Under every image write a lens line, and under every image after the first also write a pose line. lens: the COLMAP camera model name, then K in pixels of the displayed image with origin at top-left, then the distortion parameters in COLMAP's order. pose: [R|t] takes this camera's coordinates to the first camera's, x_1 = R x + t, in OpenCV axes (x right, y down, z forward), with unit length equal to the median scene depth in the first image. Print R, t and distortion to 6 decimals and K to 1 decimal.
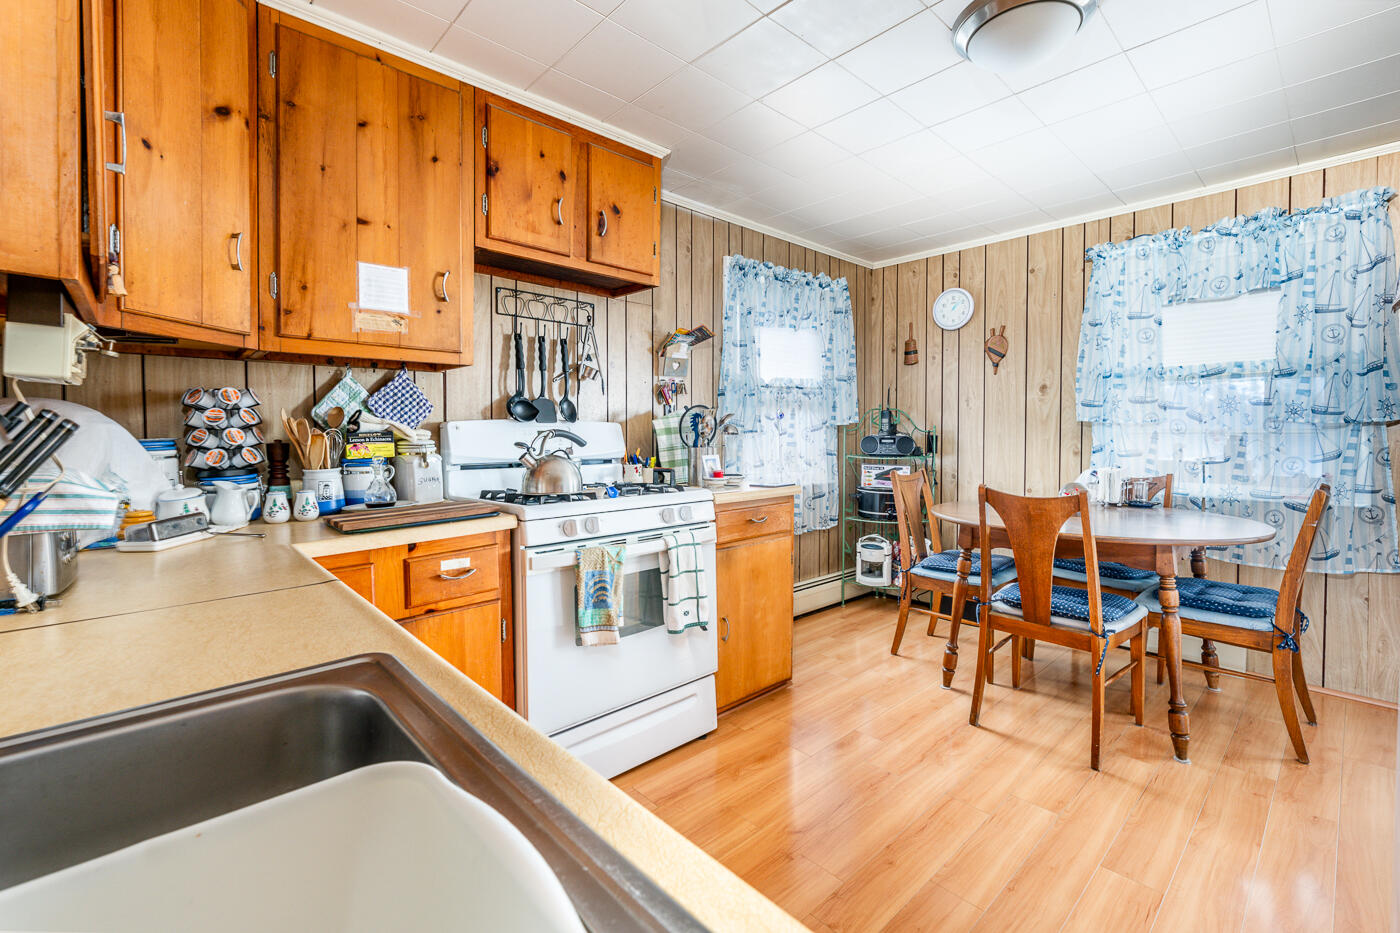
lens RADIAL K [[606.0, 0, 677.7], [0, 606.0, 456.0], [0, 0, 1]] dist [-0.001023, -0.000116]
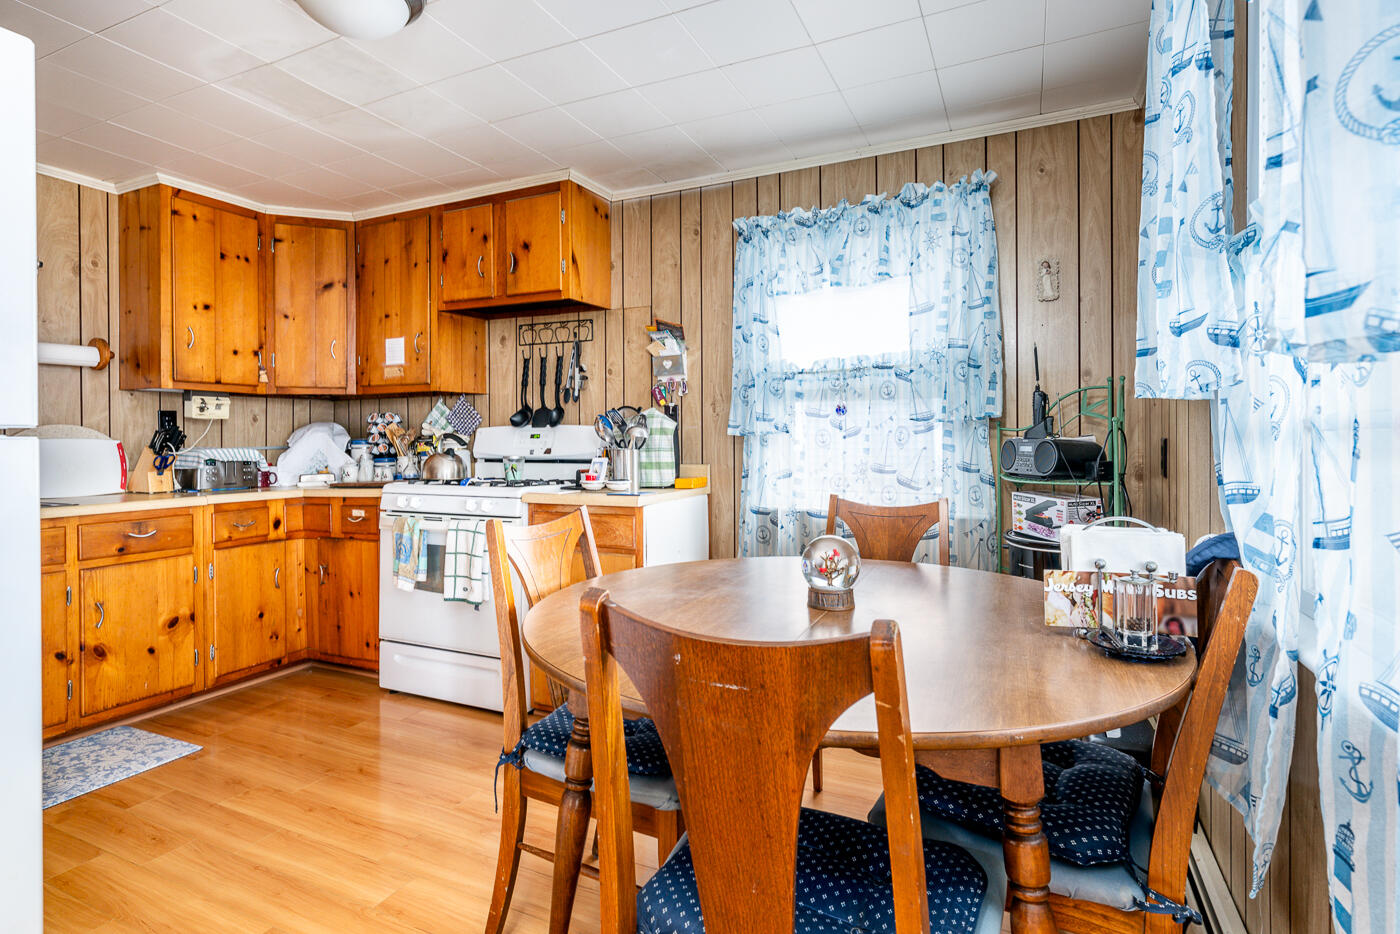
lens RADIAL K [[691.6, 0, 704.4], [0, 691.6, 454.8], [0, 0, 1]] dist [-0.002073, -0.000587]
pose [[0.390709, 0.020590, -0.920284, 1.391550], [-0.034557, 0.999373, 0.007688, -0.025398], [0.919865, 0.028799, 0.391175, 0.879458]]
